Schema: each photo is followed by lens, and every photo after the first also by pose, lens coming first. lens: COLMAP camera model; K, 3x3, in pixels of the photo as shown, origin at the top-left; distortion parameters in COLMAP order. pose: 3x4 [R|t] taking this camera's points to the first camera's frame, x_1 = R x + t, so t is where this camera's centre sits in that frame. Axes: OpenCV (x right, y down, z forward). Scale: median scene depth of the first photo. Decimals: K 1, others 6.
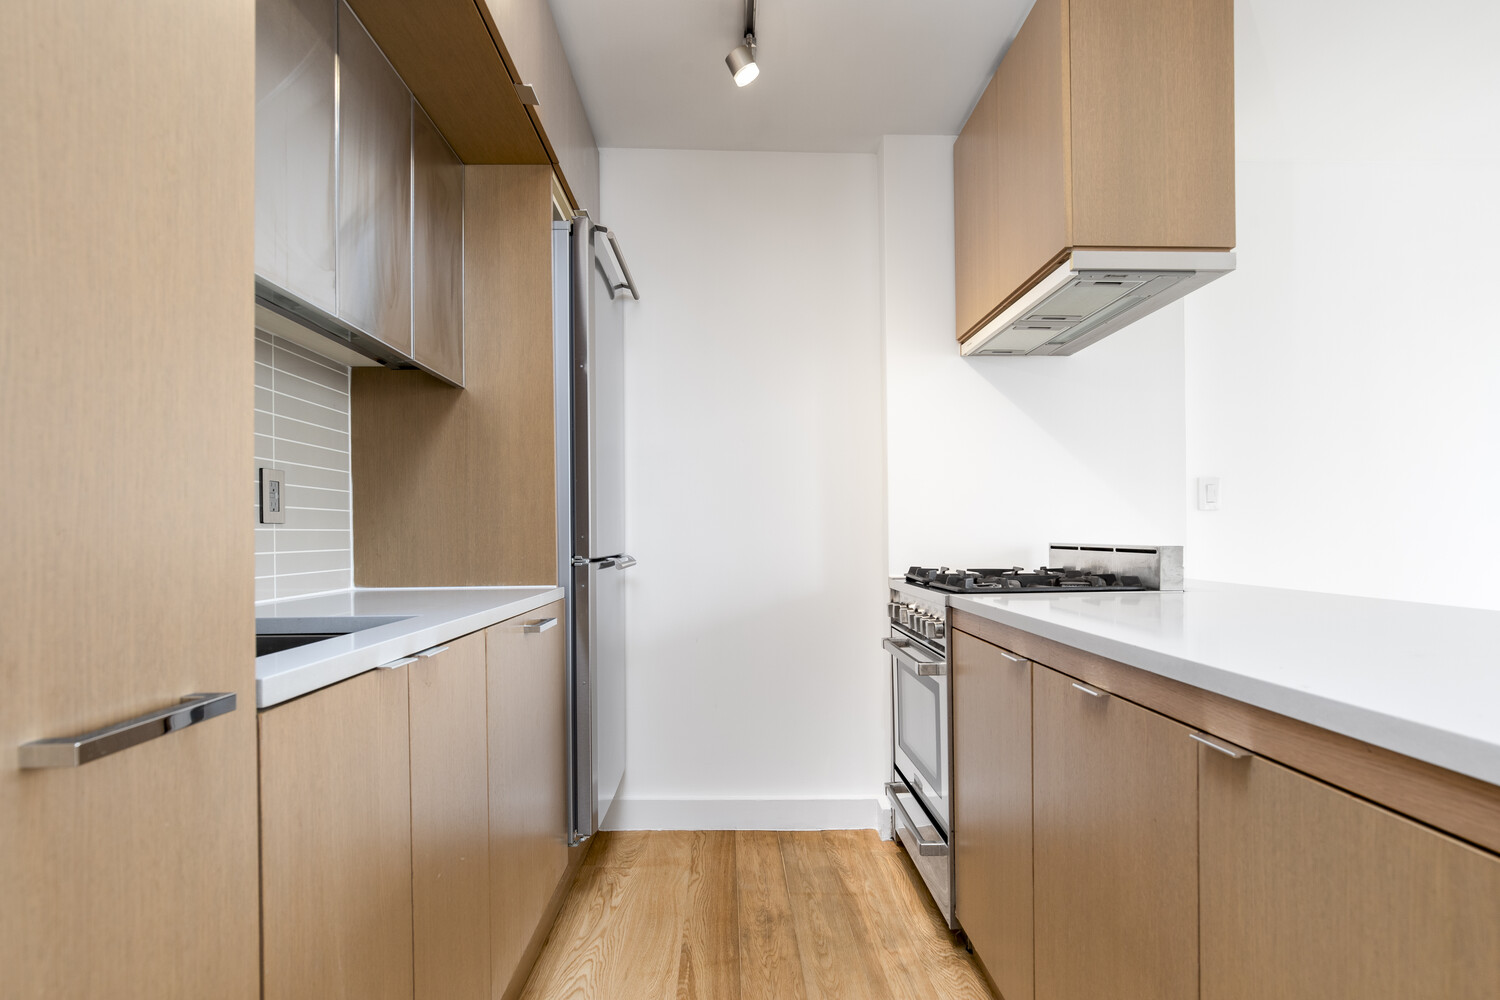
lens RADIAL K [[688.5, 0, 745.6], [0, 688.5, 529.8], [0, 0, 1]] dist [-0.008324, 0.000360]
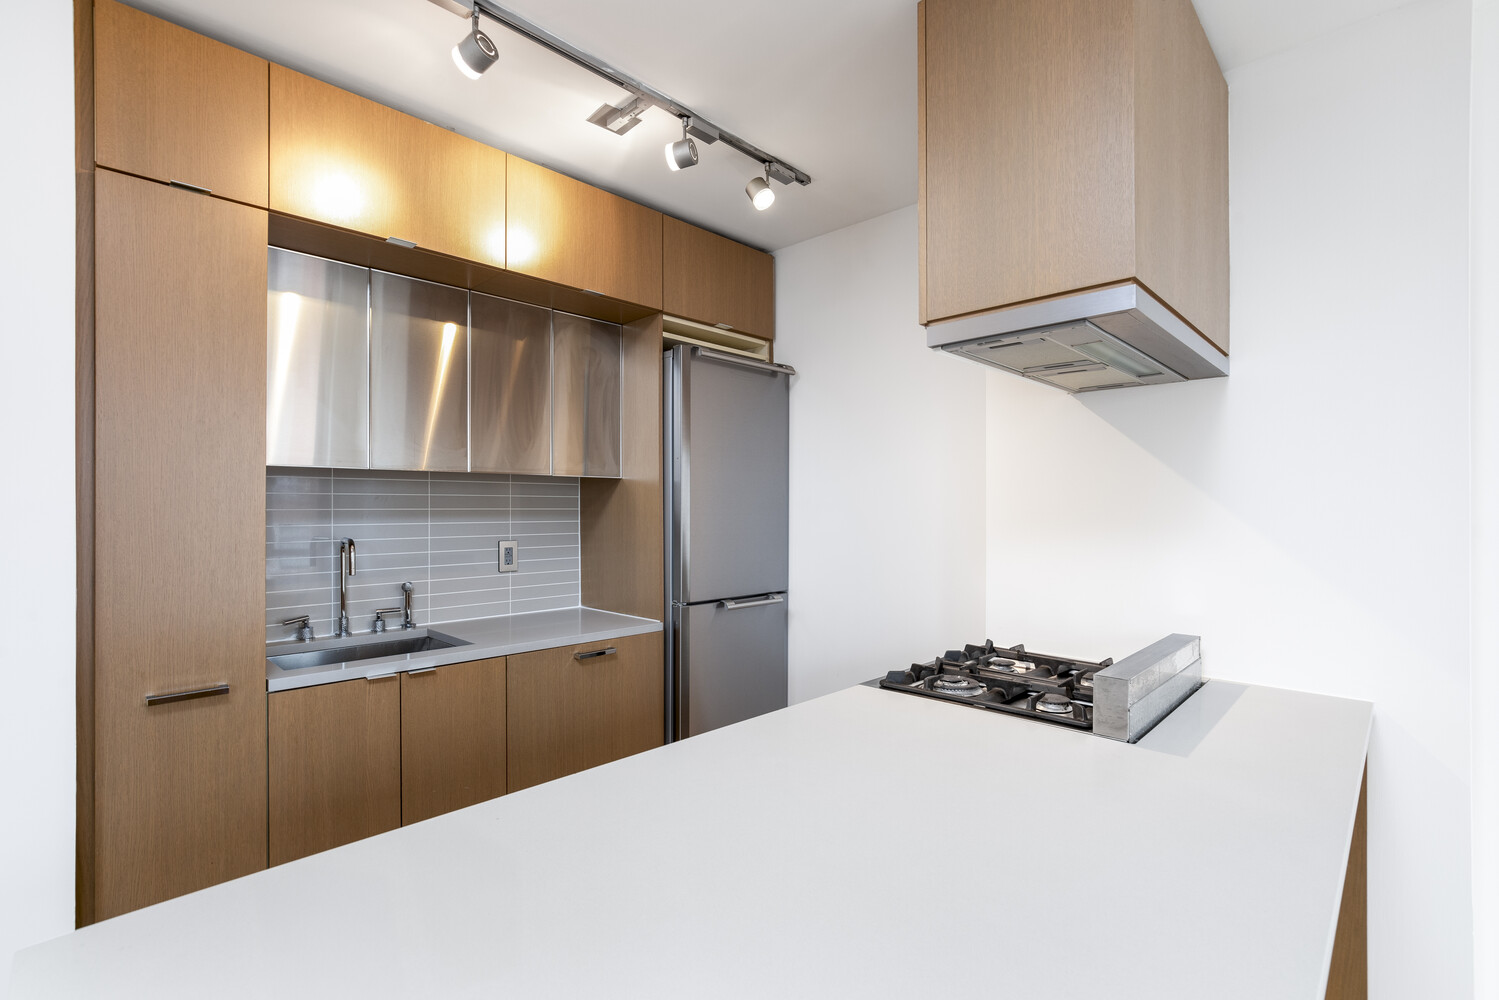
lens RADIAL K [[688.0, 0, 745.4], [0, 688.0, 506.4], [0, 0, 1]] dist [-0.008324, 0.000360]
pose [[0.702981, -0.000016, -0.711209, 0.931448], [0.003792, 0.999986, 0.003725, -0.170612], [0.711199, -0.005316, 0.702971, 0.193067]]
